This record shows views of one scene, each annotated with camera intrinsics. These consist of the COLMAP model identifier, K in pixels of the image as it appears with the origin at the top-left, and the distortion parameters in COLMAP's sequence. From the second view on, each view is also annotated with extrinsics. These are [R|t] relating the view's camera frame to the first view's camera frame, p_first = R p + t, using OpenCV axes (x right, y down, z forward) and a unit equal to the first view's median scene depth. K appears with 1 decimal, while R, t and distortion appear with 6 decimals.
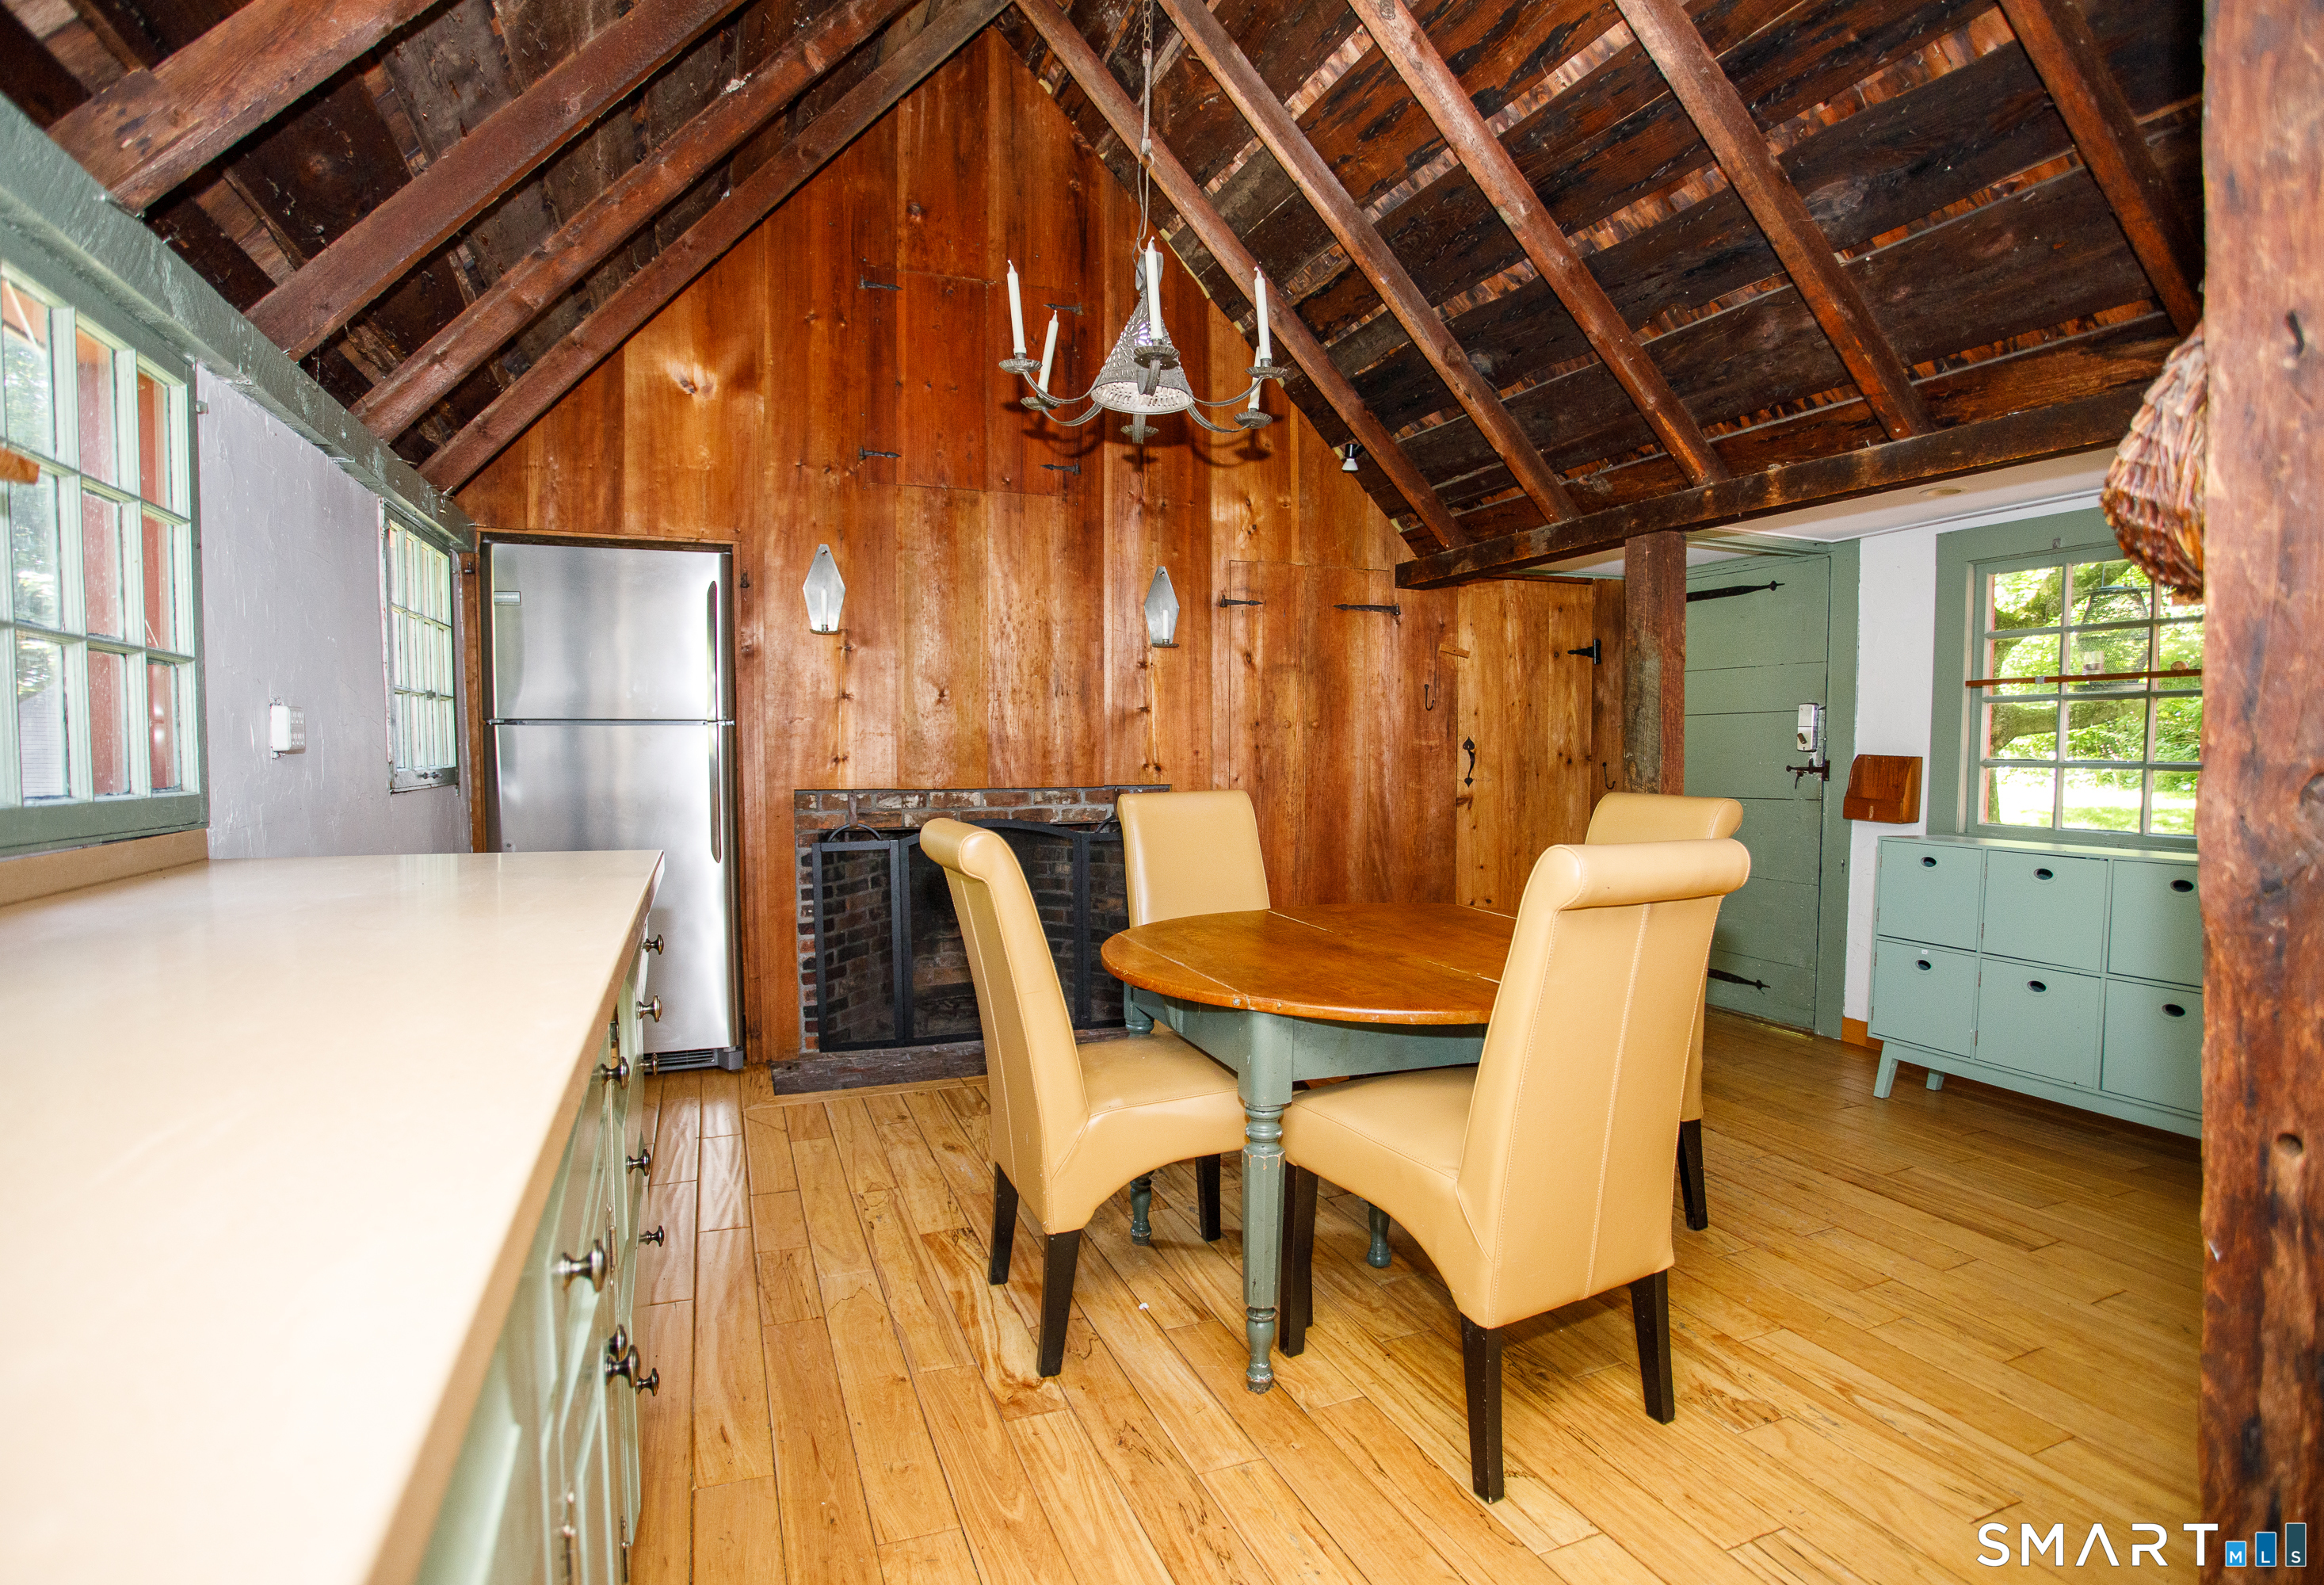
lens RADIAL K [[1168.1, 0, 1165.3], [0, 1168.1, 804.8], [0, 0, 1]] dist [-0.079735, 0.040656]
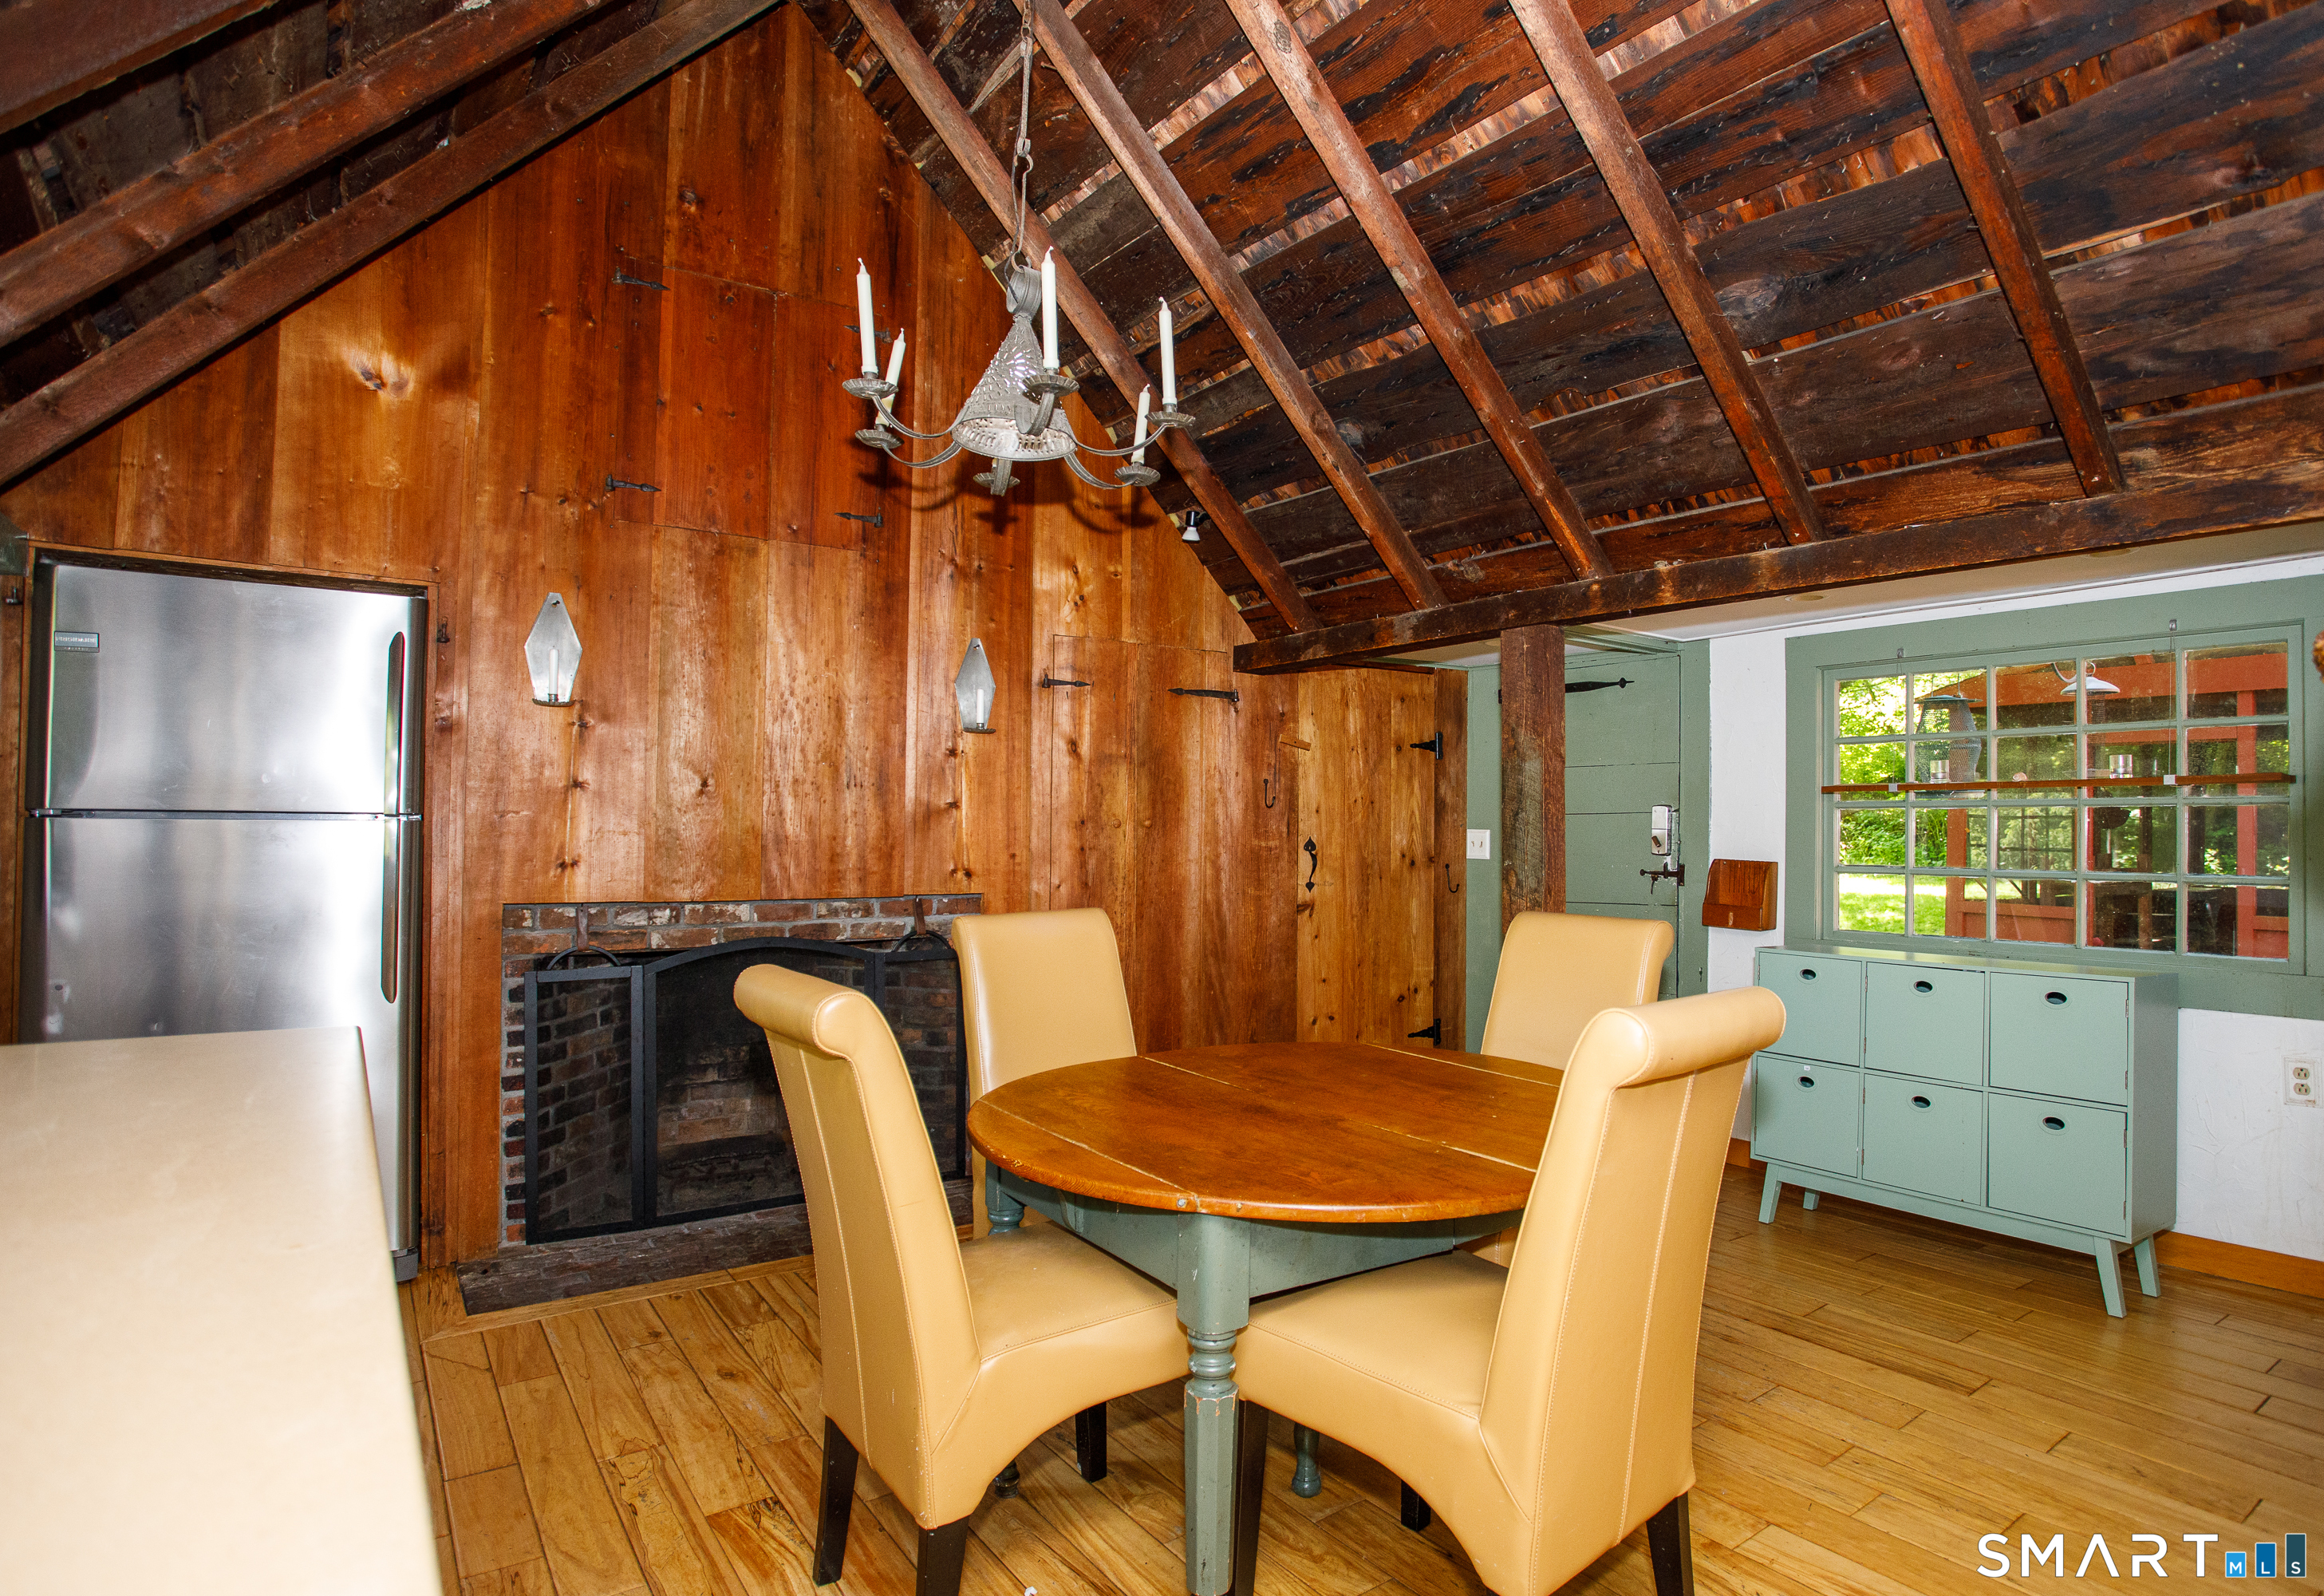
lens RADIAL K [[1264.4, 0, 1235.5], [0, 1264.4, 796.1], [0, 0, 1]] dist [-0.075325, 0.038949]
pose [[0.966736, 0.013526, 0.255419, -0.062179], [0.006074, 0.997105, -0.075794, -0.020170], [-0.255705, 0.074824, 0.963855, 0.076462]]
